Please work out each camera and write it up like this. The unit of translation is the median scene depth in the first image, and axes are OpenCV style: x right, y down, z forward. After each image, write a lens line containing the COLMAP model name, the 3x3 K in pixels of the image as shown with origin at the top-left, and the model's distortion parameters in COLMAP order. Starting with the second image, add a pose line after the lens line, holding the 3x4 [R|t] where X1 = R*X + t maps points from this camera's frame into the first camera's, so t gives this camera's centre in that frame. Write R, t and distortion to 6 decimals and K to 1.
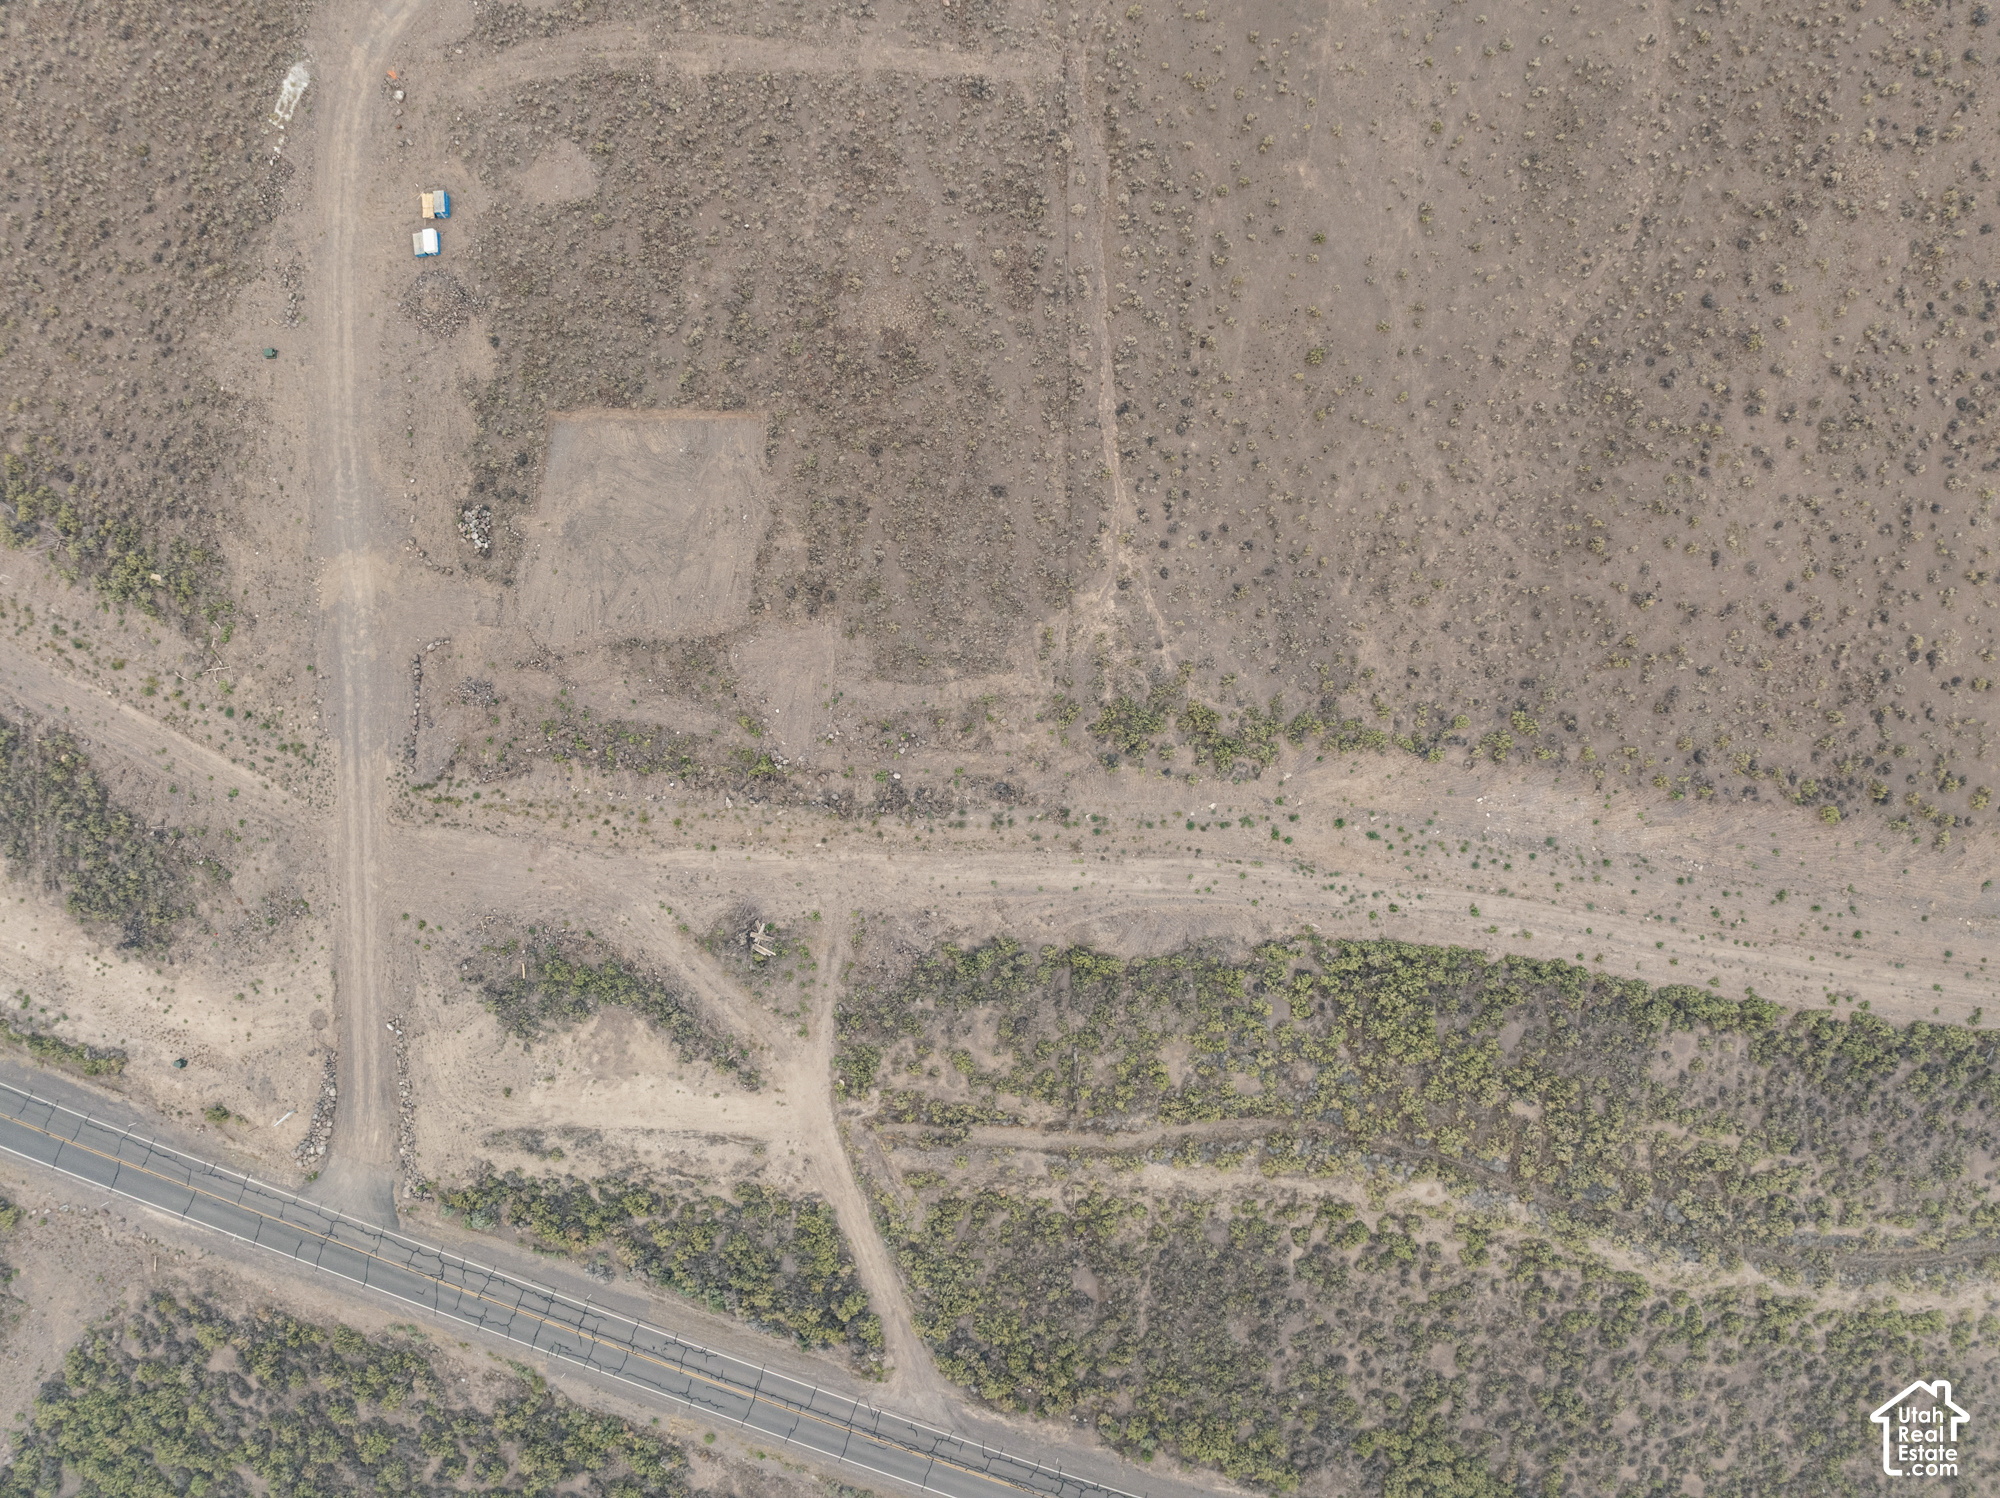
lens RADIAL K [[1396.7, 0, 1011.9], [0, 1396.7, 742.5], [0, 0, 1]] dist [-0.034905, -0.004628]
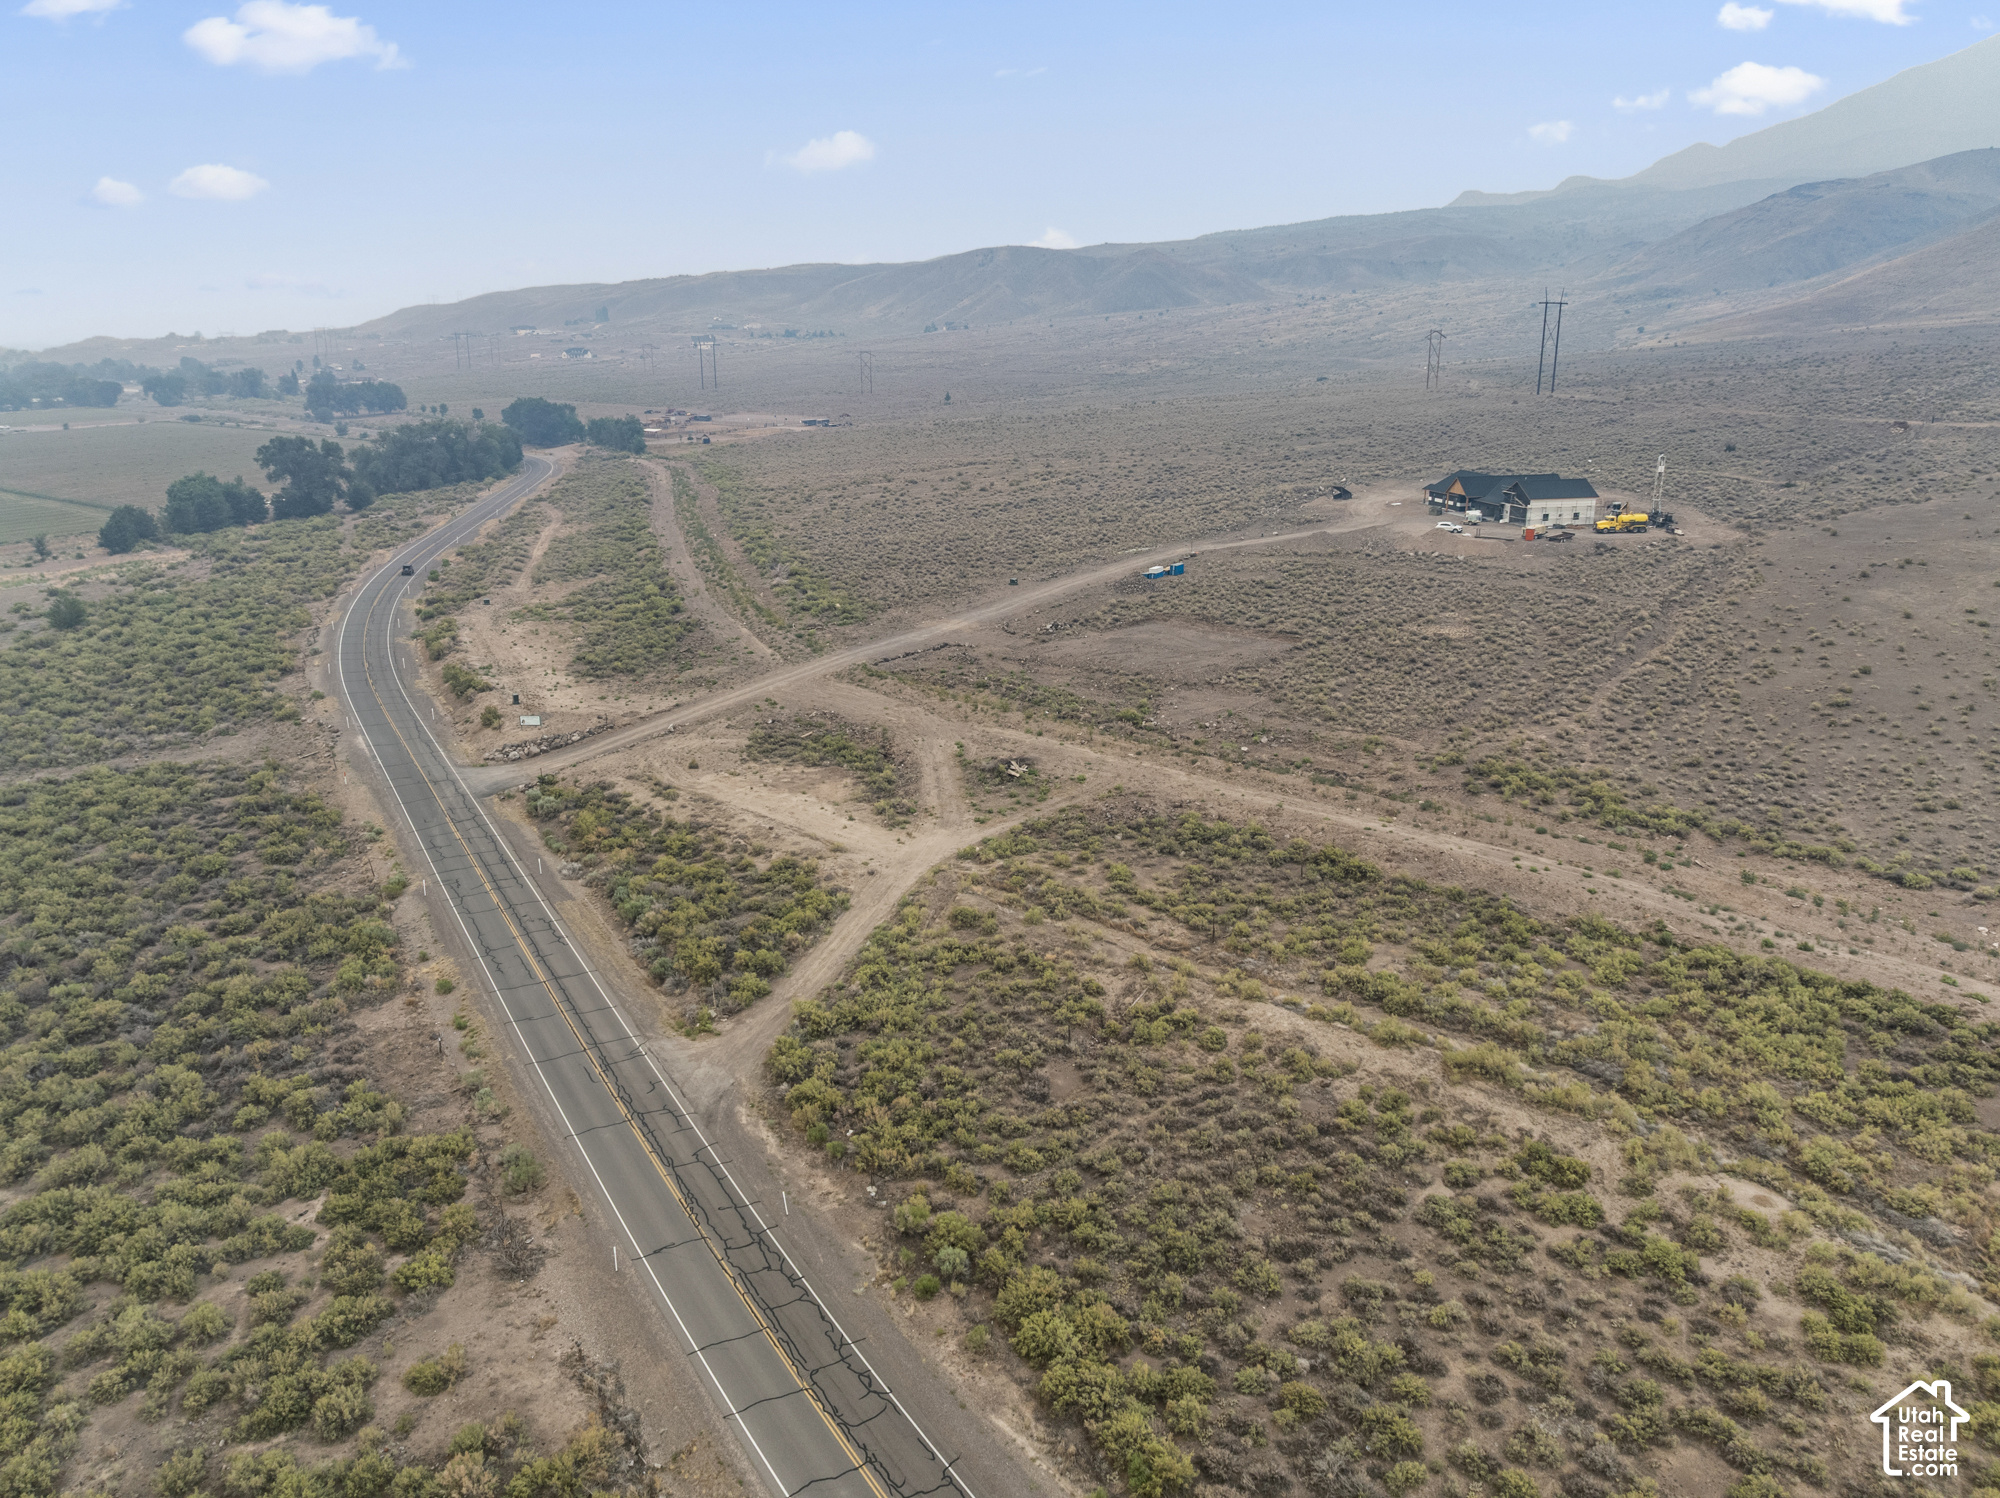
lens RADIAL K [[1396.7, 0, 1011.9], [0, 1396.7, 742.5], [0, 0, 1]] dist [-0.034905, -0.004628]
pose [[0.767255, 0.195837, -0.610711, 0.365940], [-0.641306, 0.244379, -0.727328, 0.800360], [0.006807, 0.949698, 0.313092, 0.712820]]
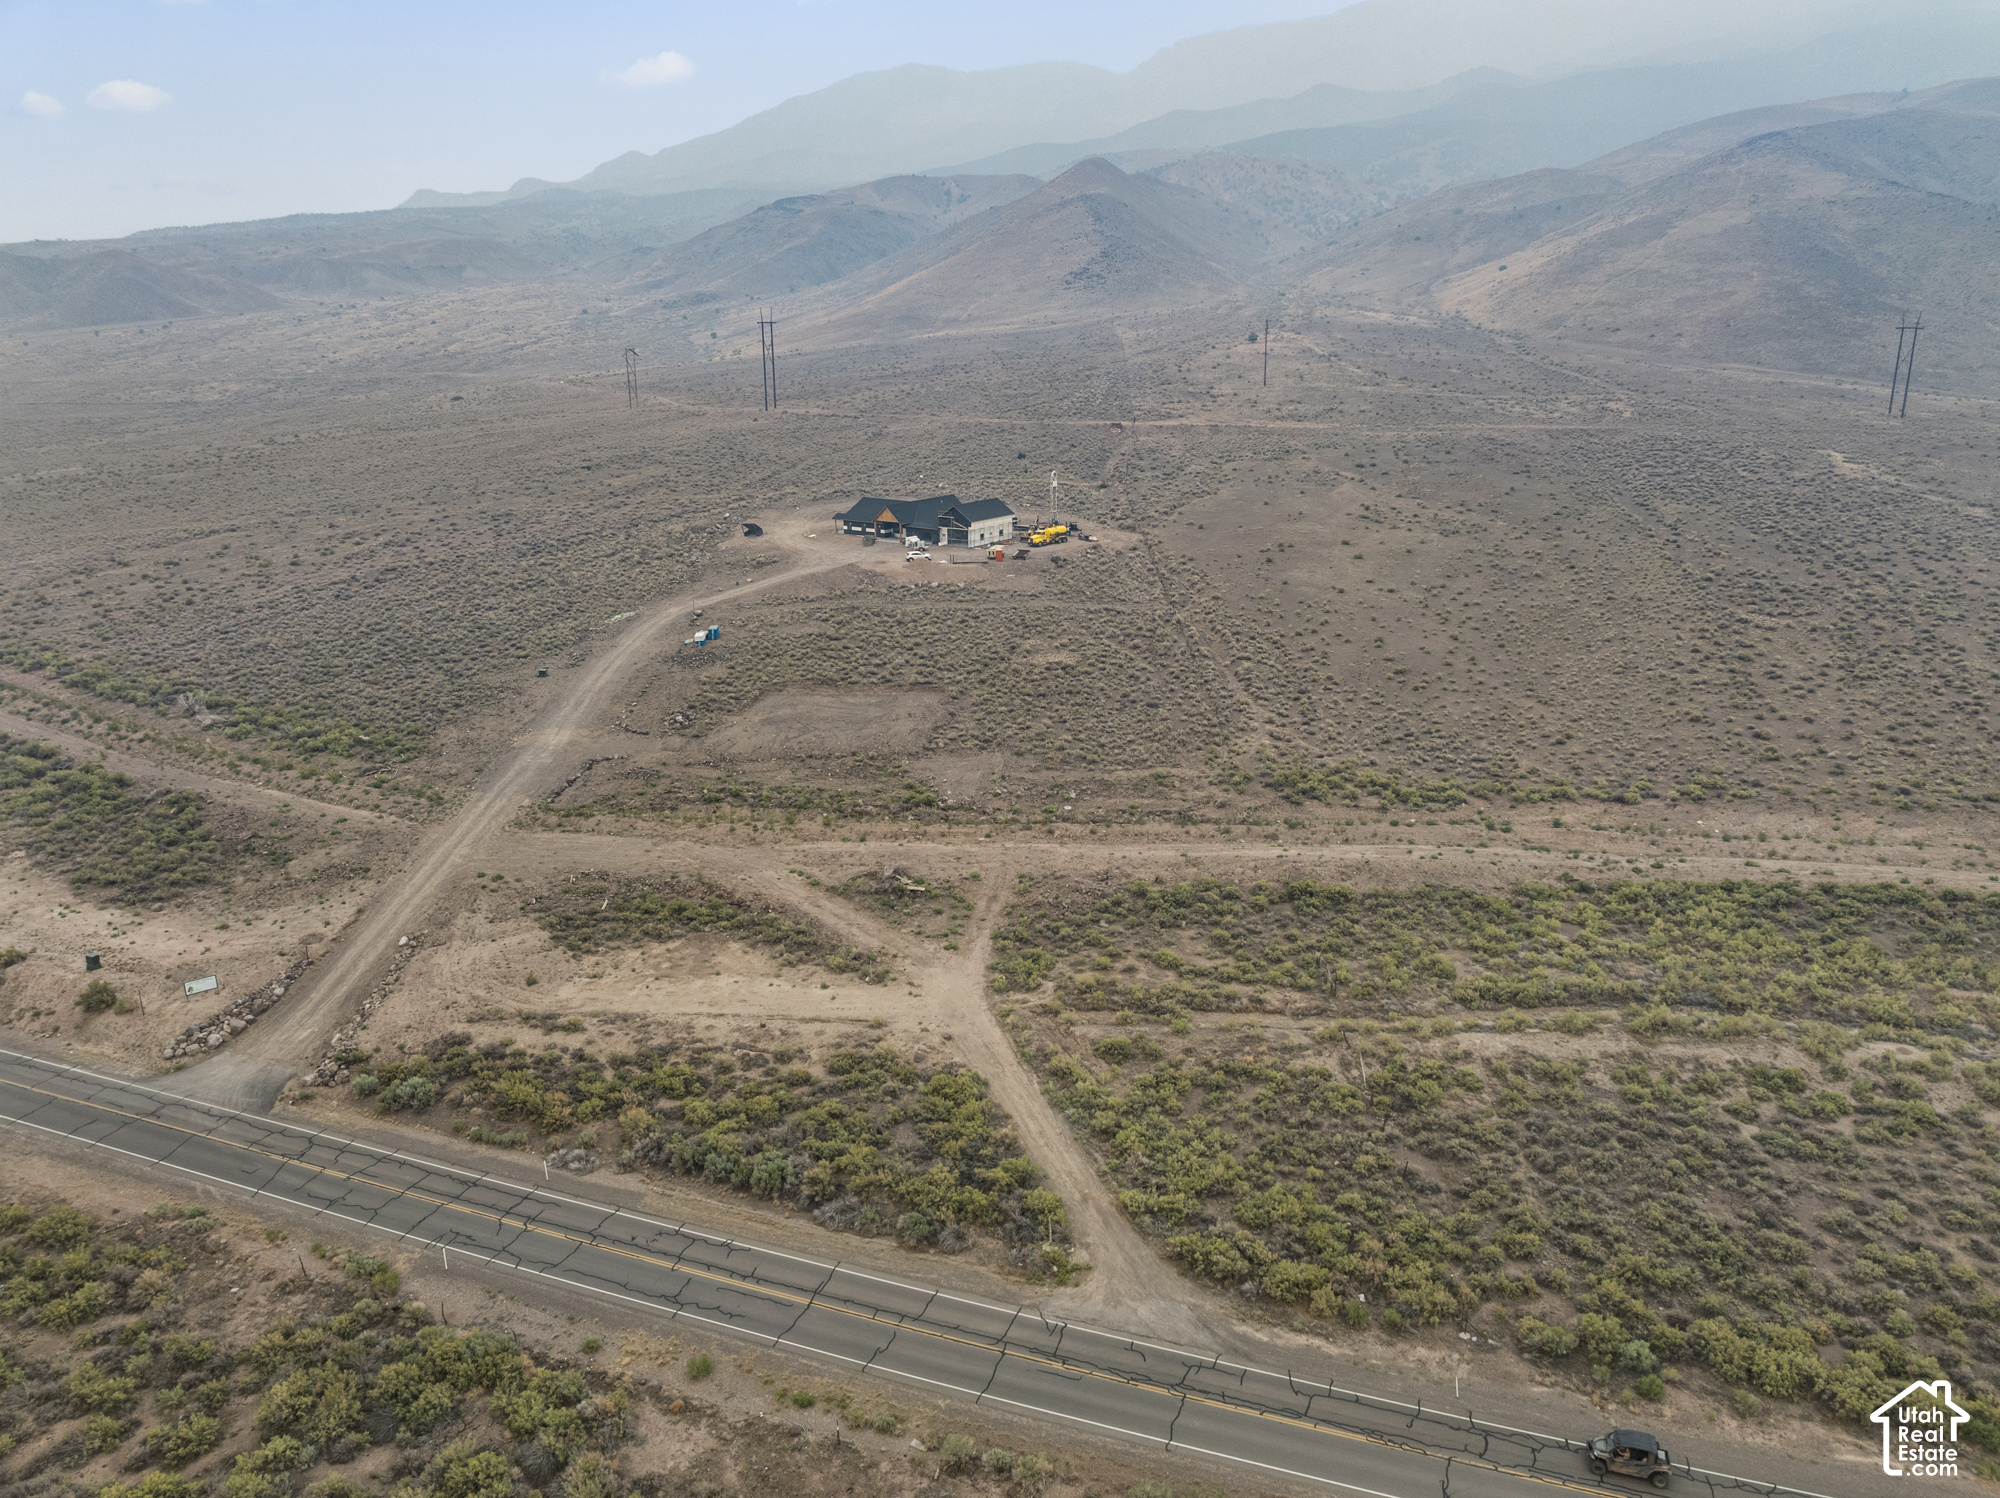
lens RADIAL K [[1396.7, 0, 1011.9], [0, 1396.7, 742.5], [0, 0, 1]] dist [-0.034905, -0.004628]
pose [[0.999923, 0.011316, -0.005179, -0.116920], [-0.008457, 0.312523, -0.949872, 0.907724], [-0.009130, 0.949843, 0.312595, 0.672565]]
